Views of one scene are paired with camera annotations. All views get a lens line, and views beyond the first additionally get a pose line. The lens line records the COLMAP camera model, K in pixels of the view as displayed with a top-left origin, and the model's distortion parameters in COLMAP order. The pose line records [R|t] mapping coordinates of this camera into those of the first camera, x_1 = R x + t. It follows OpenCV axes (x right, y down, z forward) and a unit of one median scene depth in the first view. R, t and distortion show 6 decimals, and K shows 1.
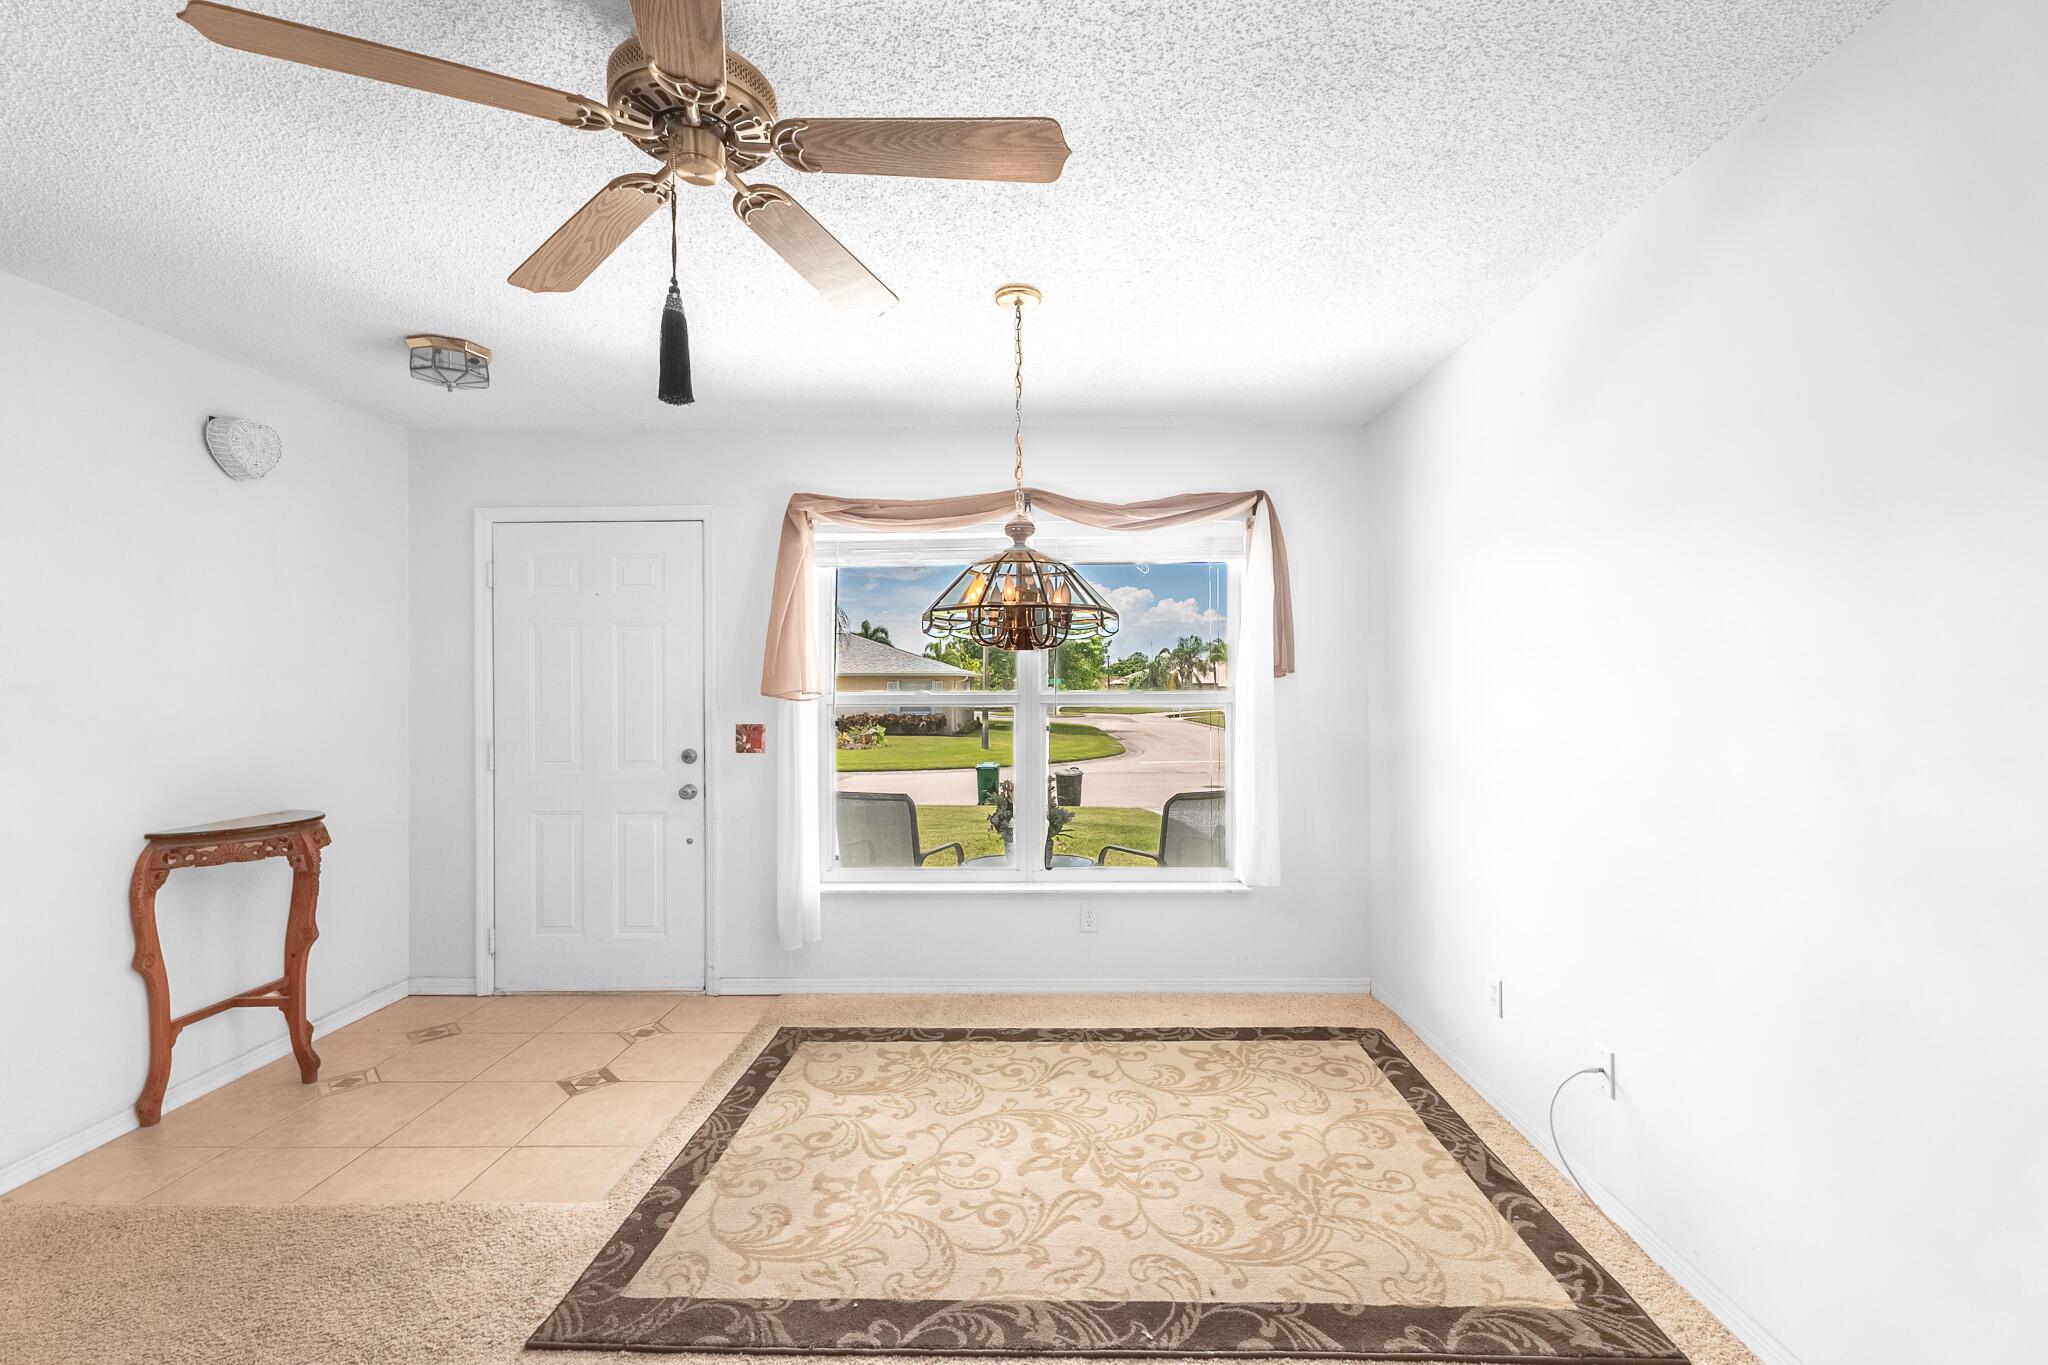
lens RADIAL K [[865.8, 0, 1033.2], [0, 865.8, 681.7], [0, 0, 1]] dist [0.006420, 0.000000]
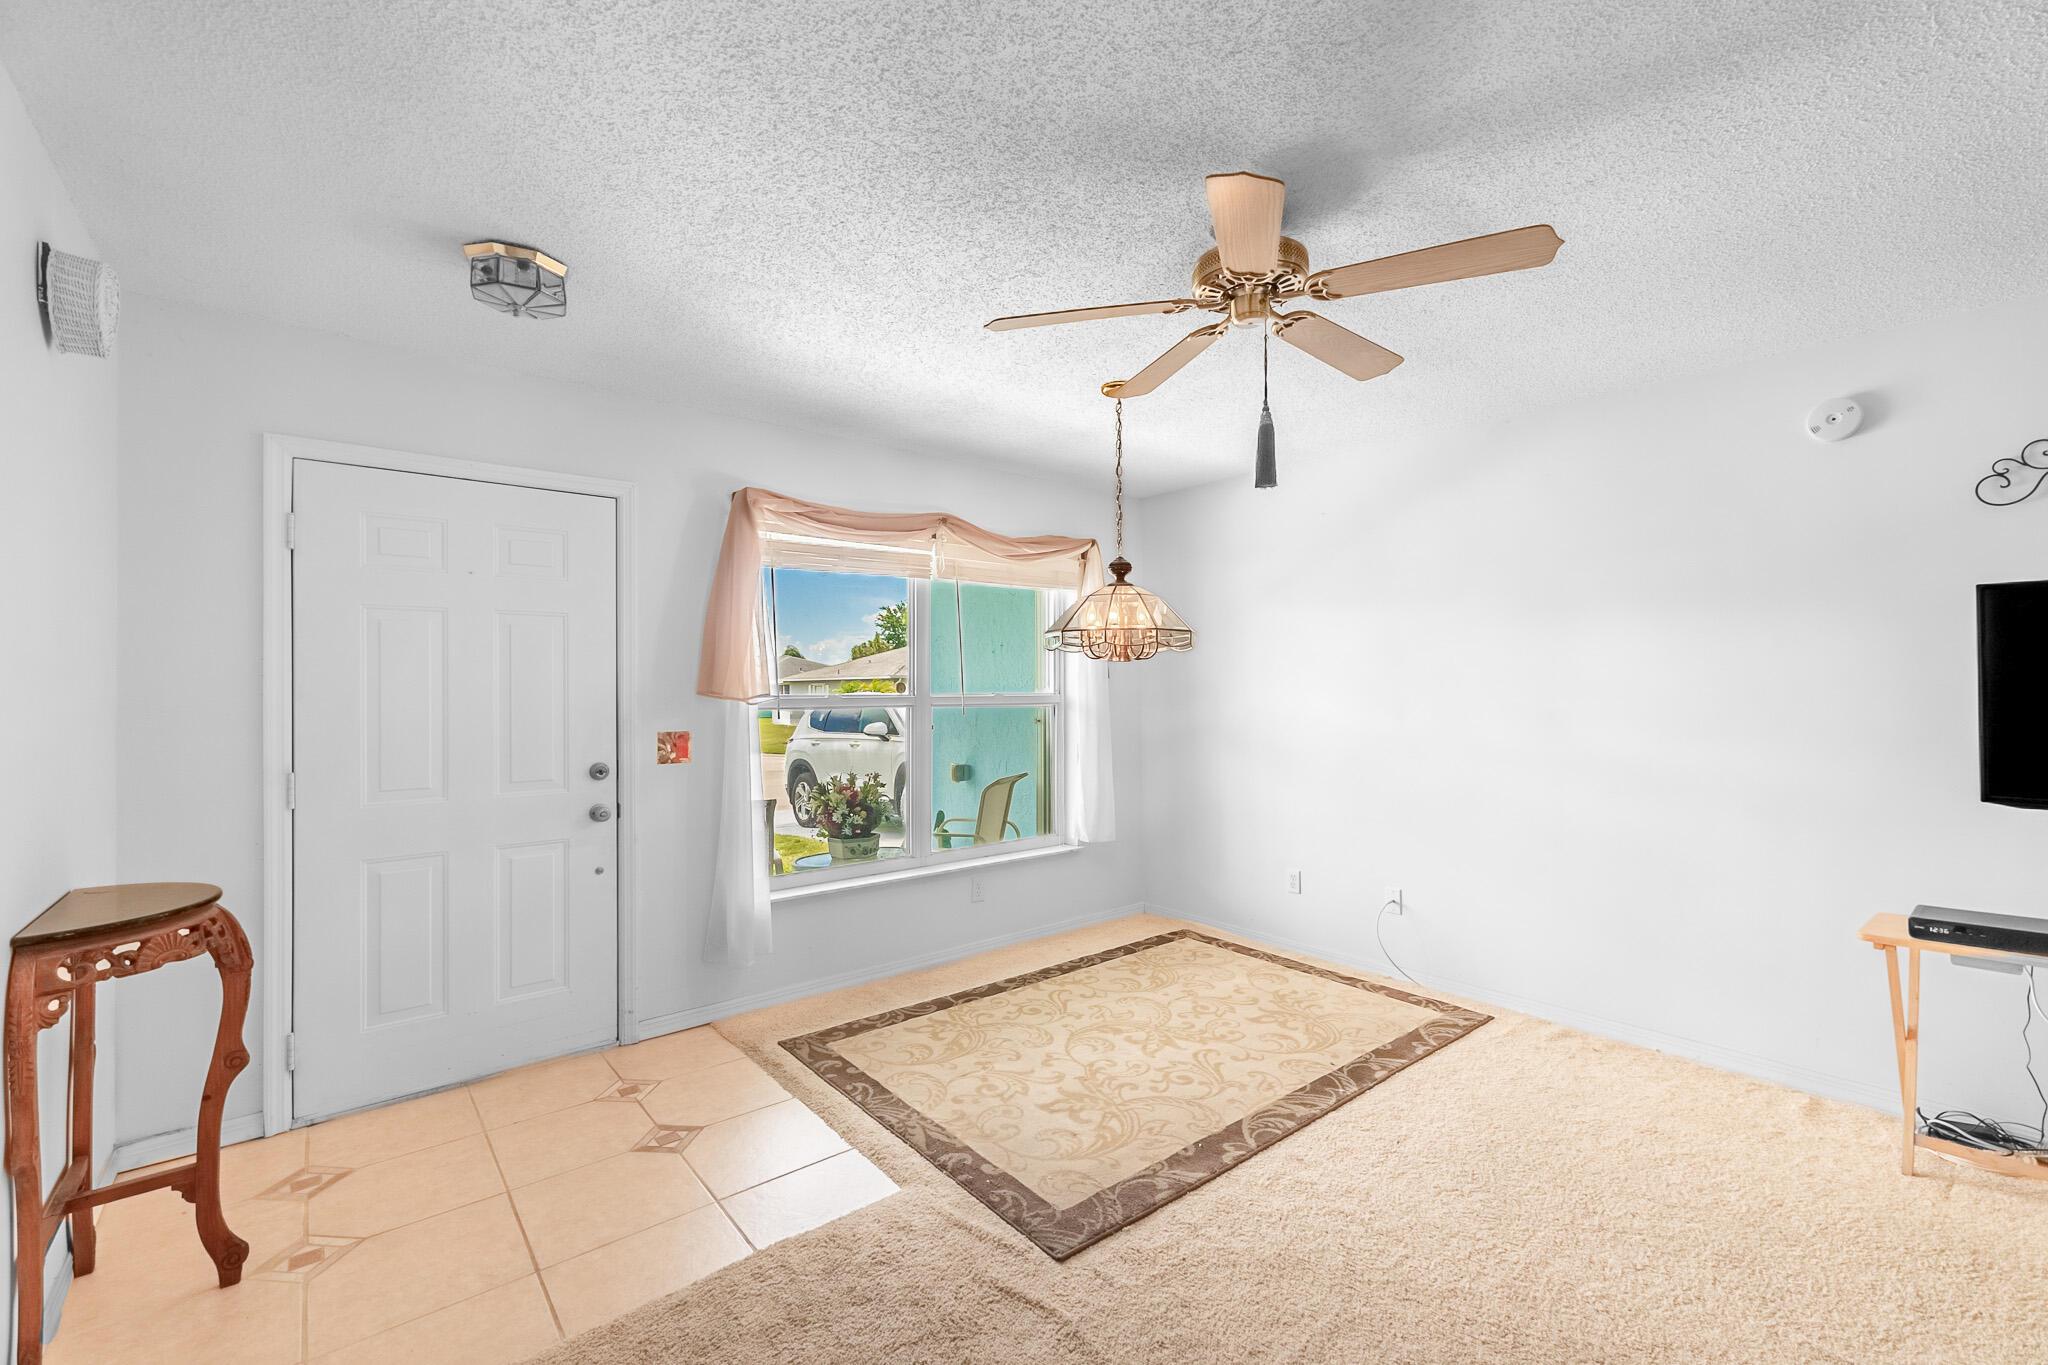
lens RADIAL K [[865.8, 0, 1043.2], [0, 865.8, 682.9], [0, 0, 1]] dist [0.006420, 0.000000]
pose [[0.753267, 0.005722, 0.657690, -0.761690], [-0.003506, 0.999983, -0.004684, 0.001779], [-0.657705, 0.001222, 0.753274, 0.082561]]
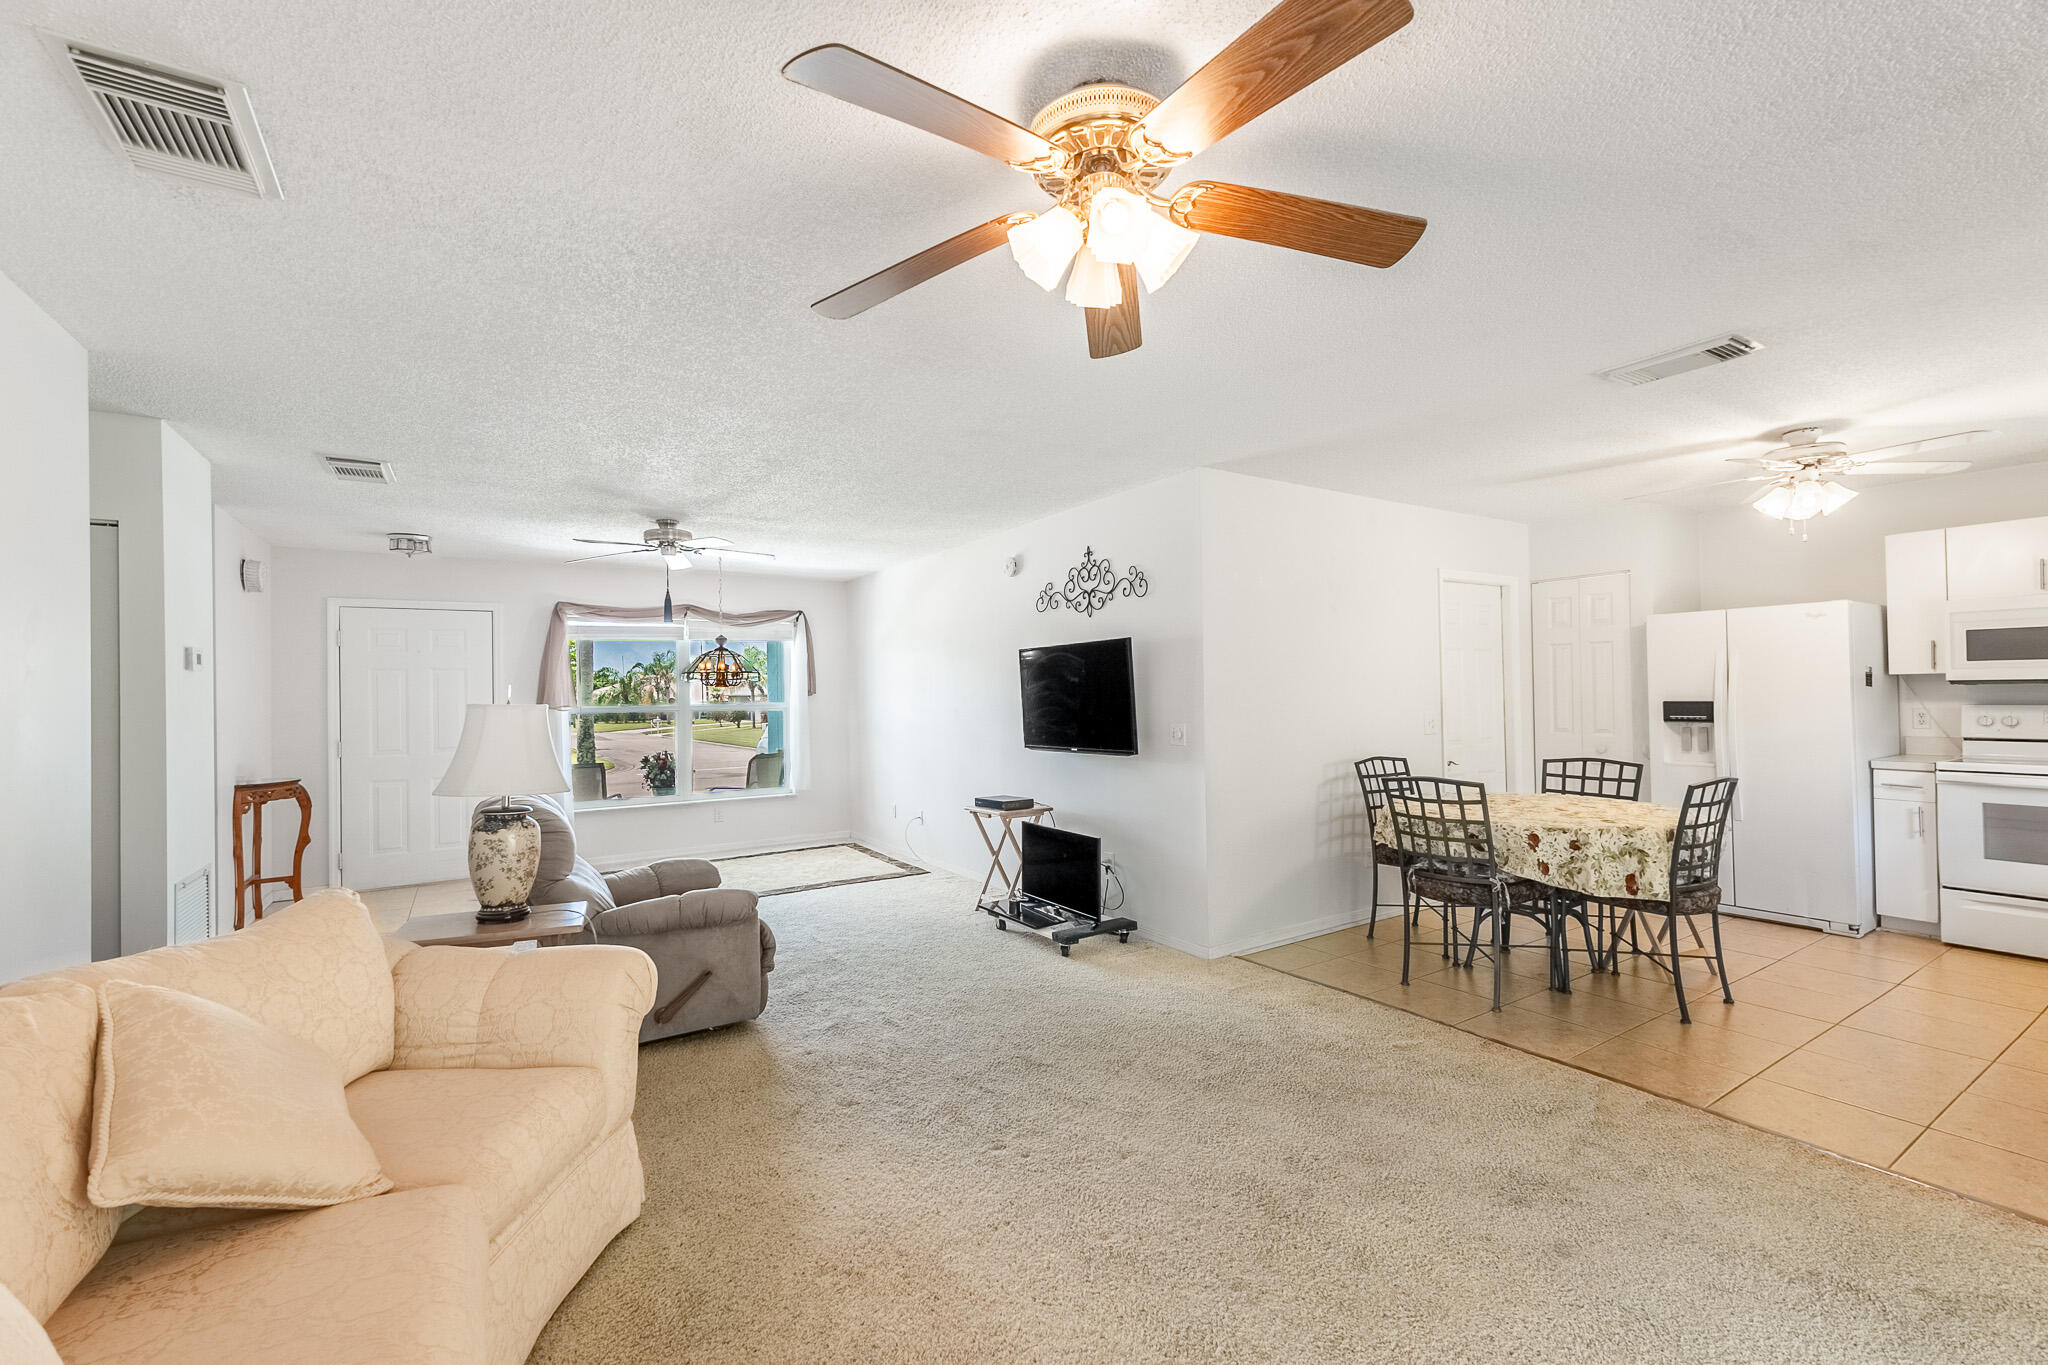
lens RADIAL K [[865.8, 0, 1040.4], [0, 865.8, 683.0], [0, 0, 1]] dist [0.006420, 0.000000]
pose [[0.827075, -0.001385, 0.562090, -0.546361], [0.010011, 0.999875, -0.012265, -0.005720], [-0.562002, 0.015771, 0.826985, -1.343035]]
